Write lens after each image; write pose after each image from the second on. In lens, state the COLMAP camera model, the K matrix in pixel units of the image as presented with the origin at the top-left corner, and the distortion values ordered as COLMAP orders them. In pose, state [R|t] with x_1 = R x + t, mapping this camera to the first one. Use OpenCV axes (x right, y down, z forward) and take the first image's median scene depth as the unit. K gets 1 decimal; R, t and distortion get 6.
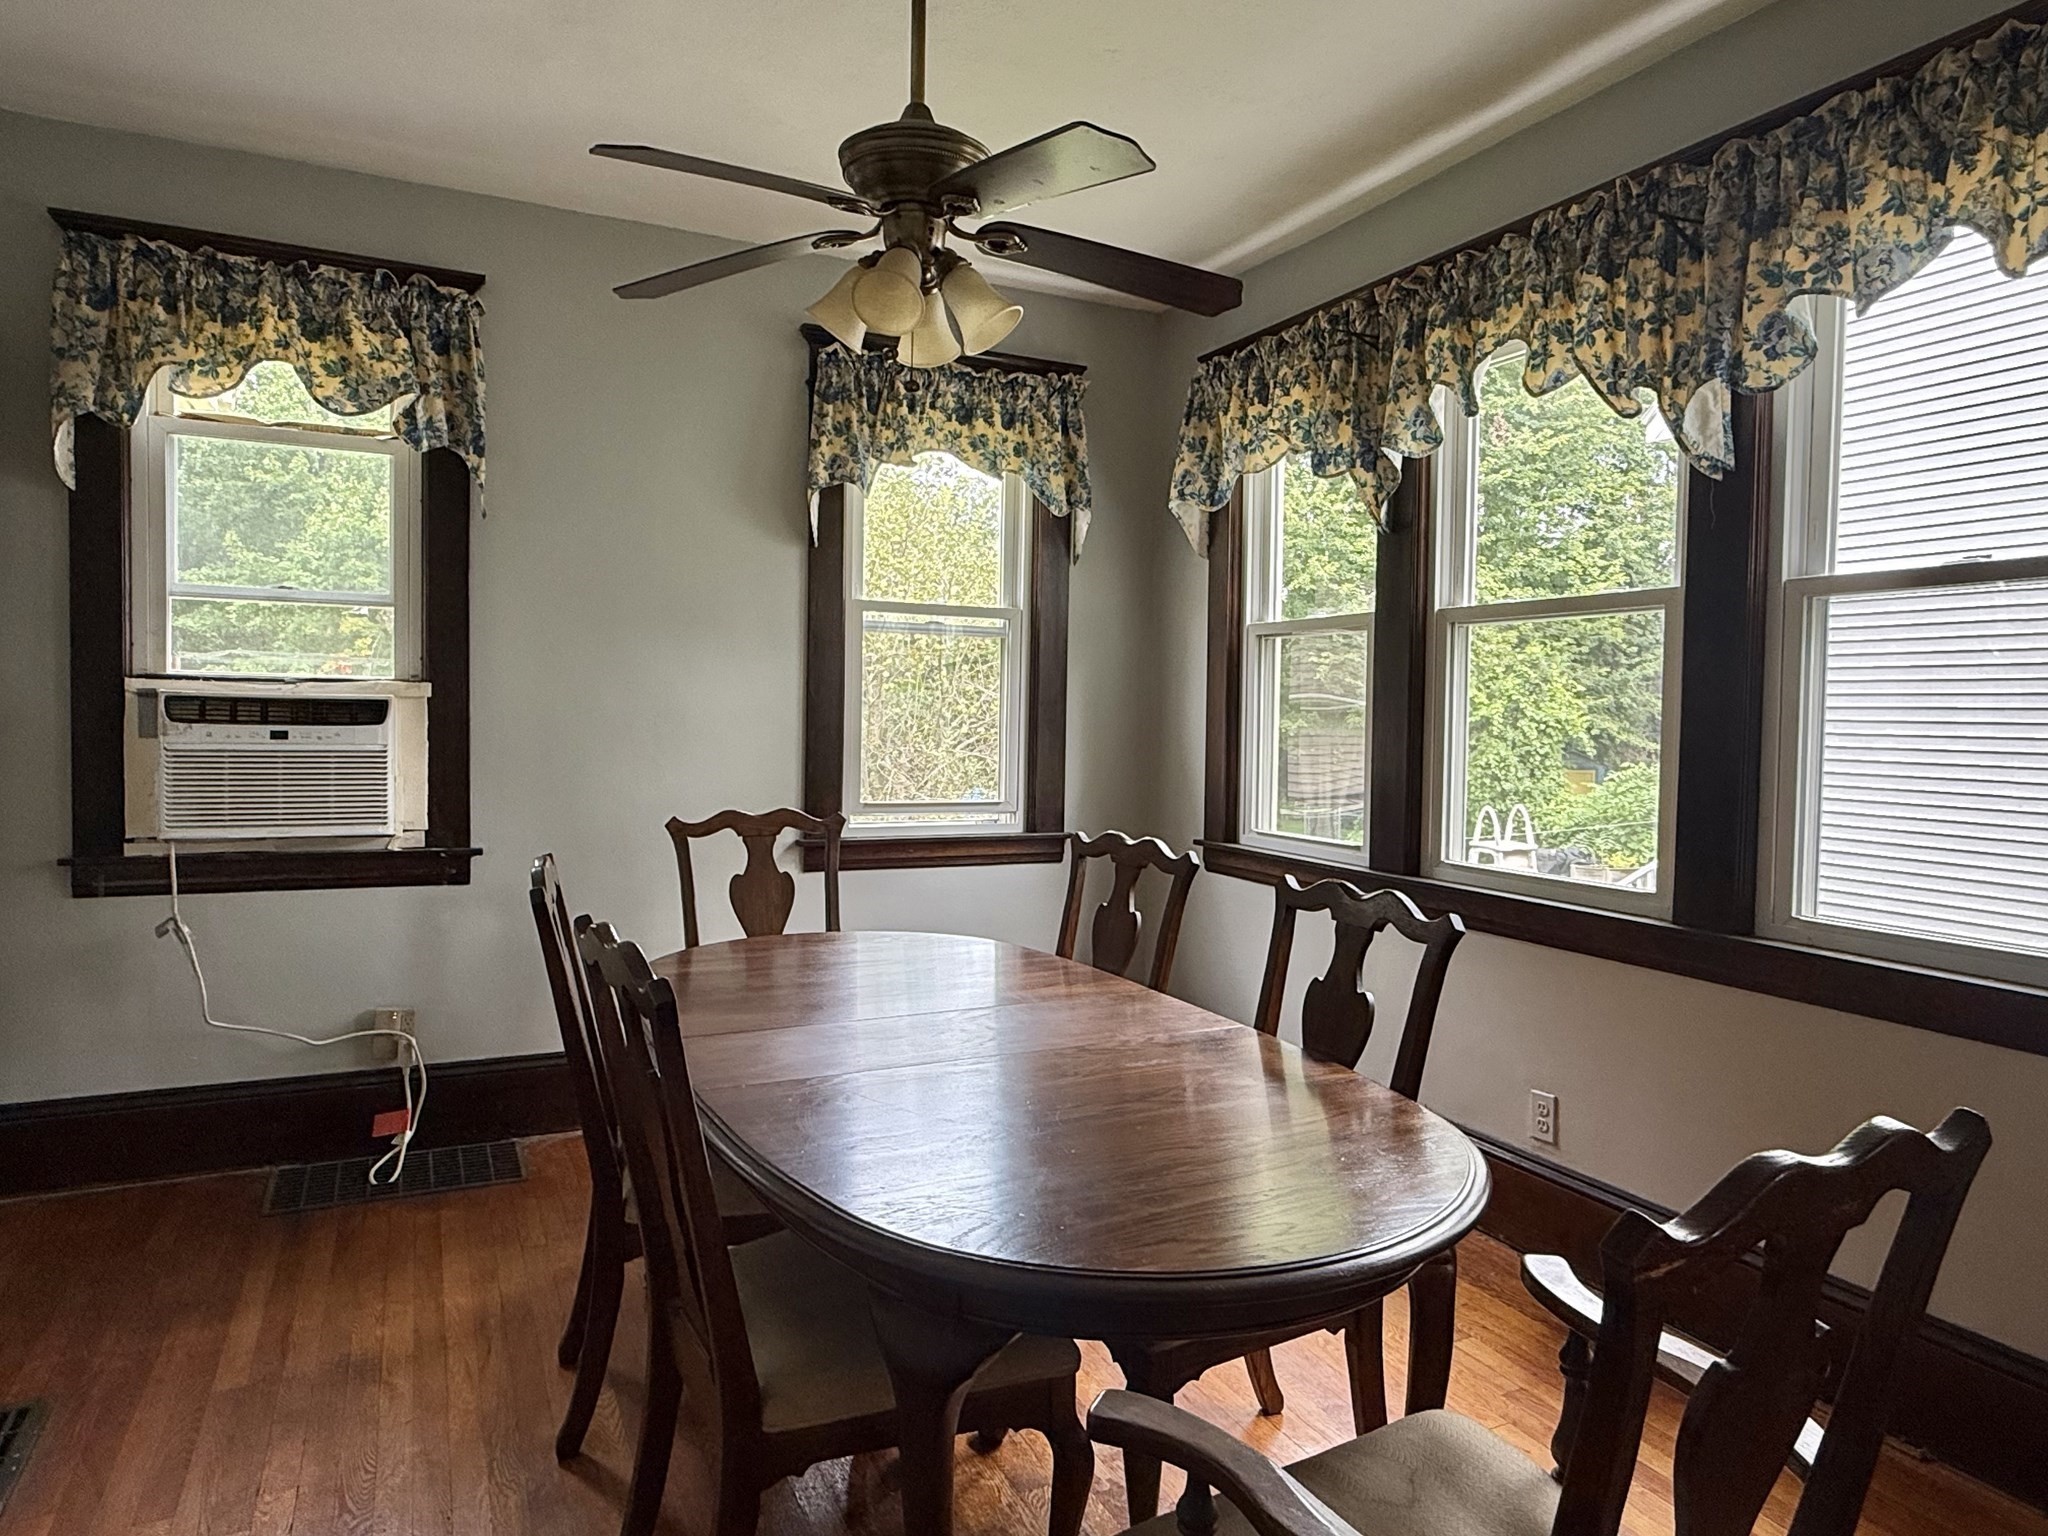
lens RADIAL K [[1272.8, 0, 1014.6], [0, 1272.8, 765.9], [0, 0, 1]] dist [-0.004994, 0.006574]
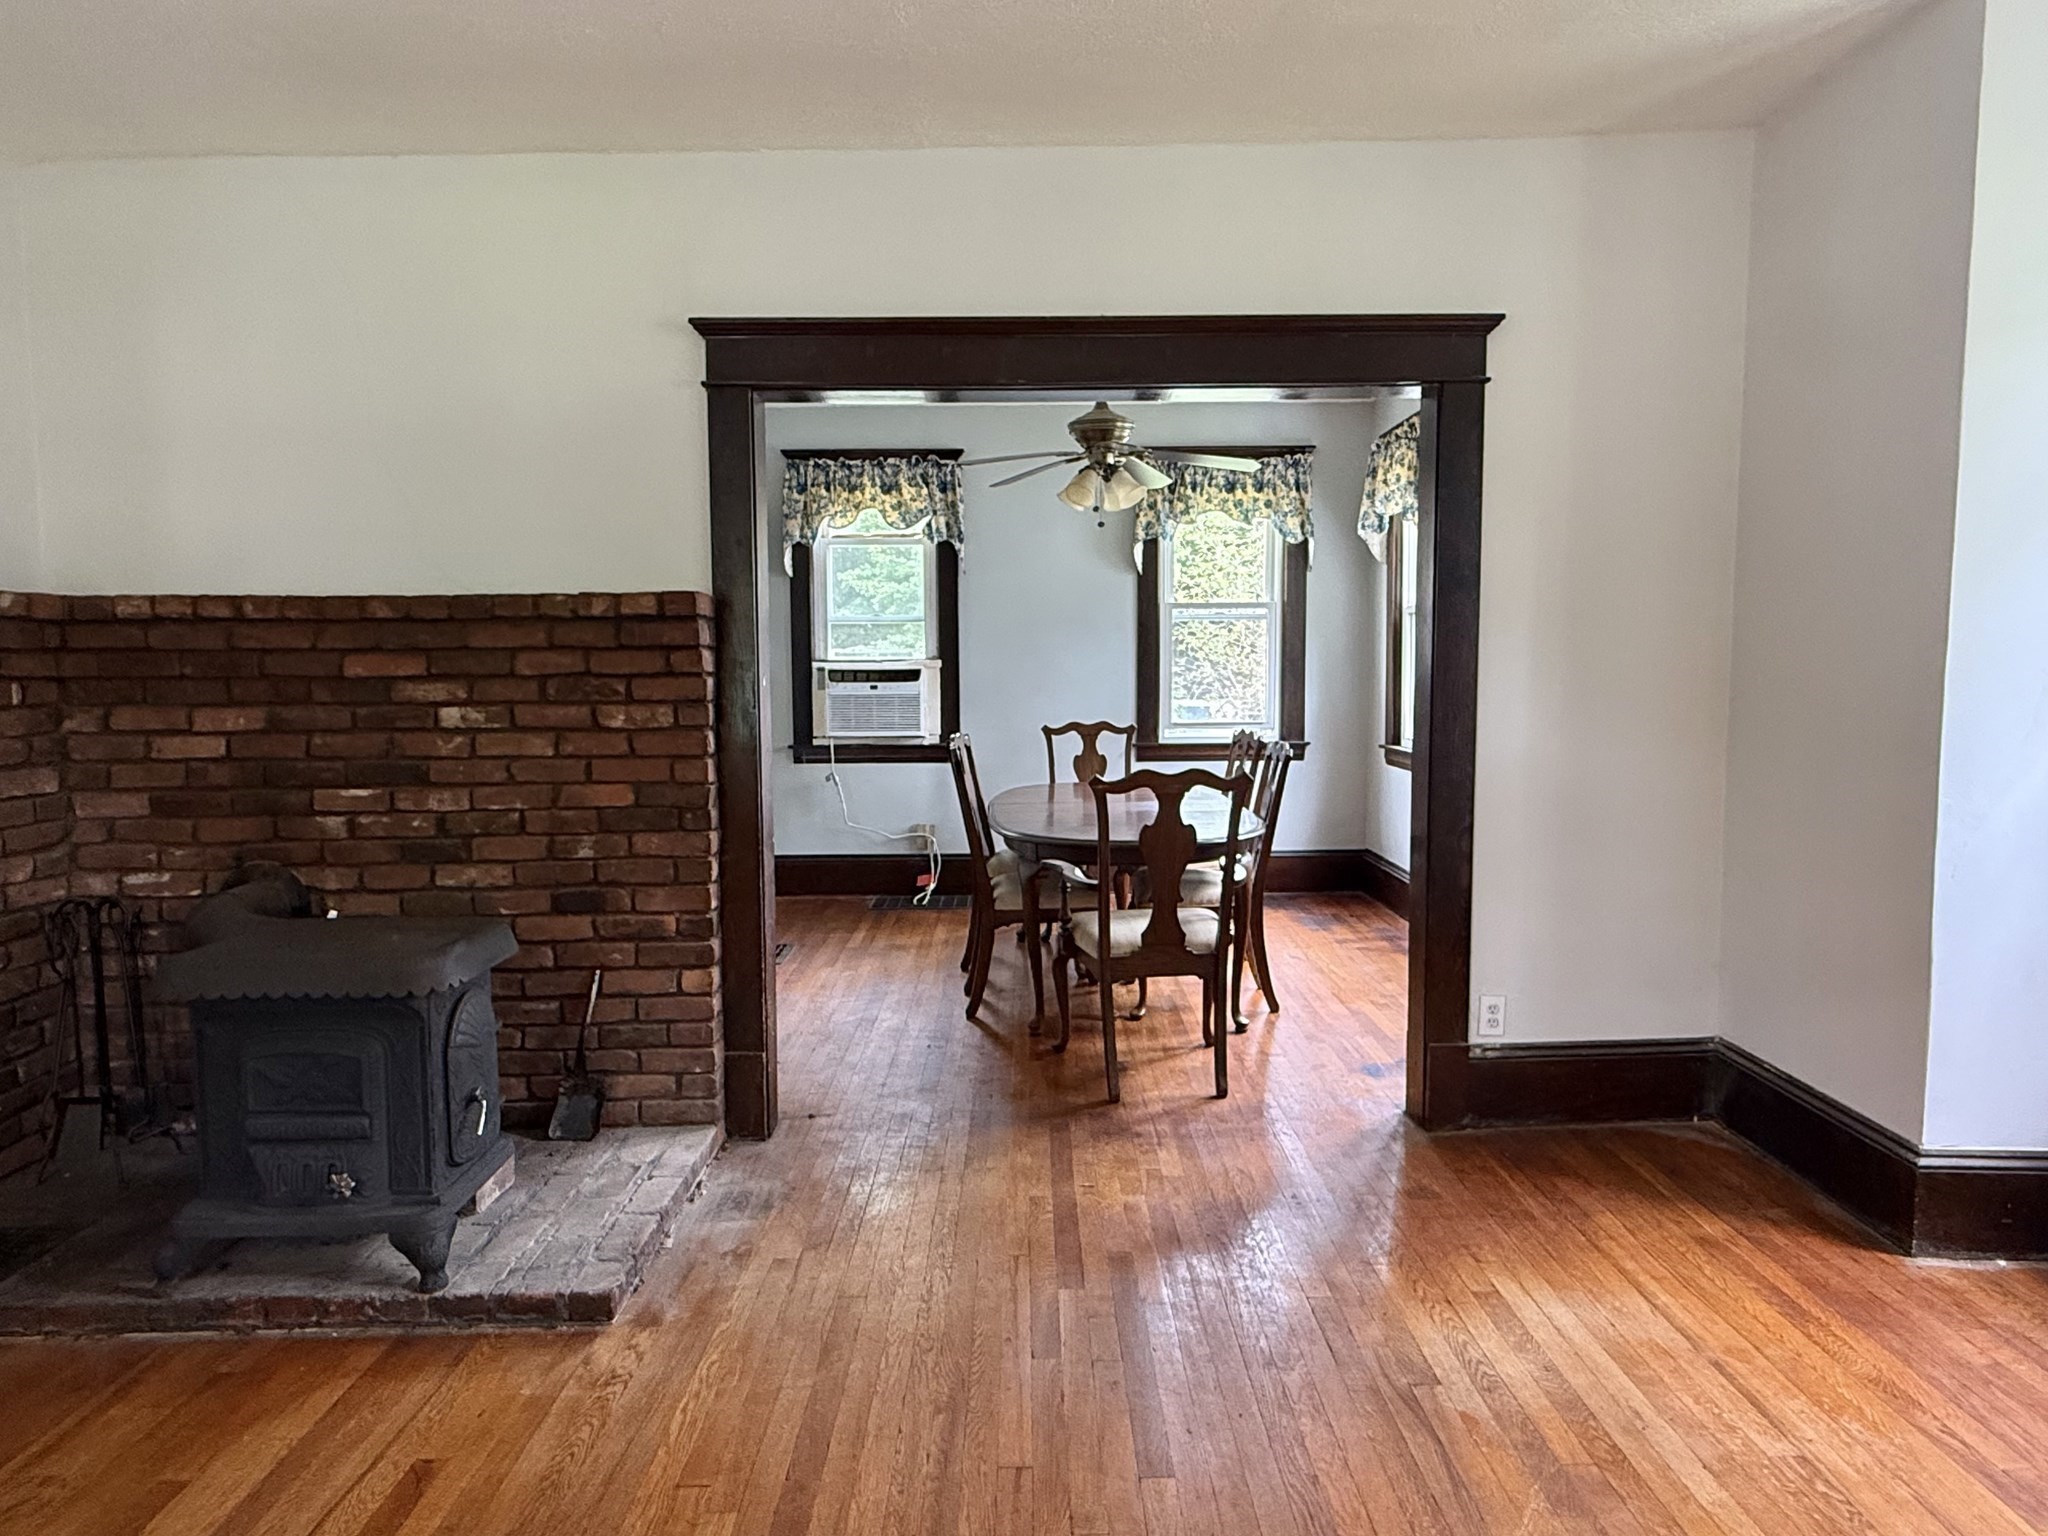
lens RADIAL K [[1272.8, 0, 1015.4], [0, 1272.8, 778.5], [0, 0, 1]] dist [-0.004994, 0.006574]
pose [[0.901408, 0.010672, -0.432838, 0.547425], [0.007138, 0.999194, 0.039503, 0.045346], [0.432911, -0.038698, 0.900606, -0.802330]]
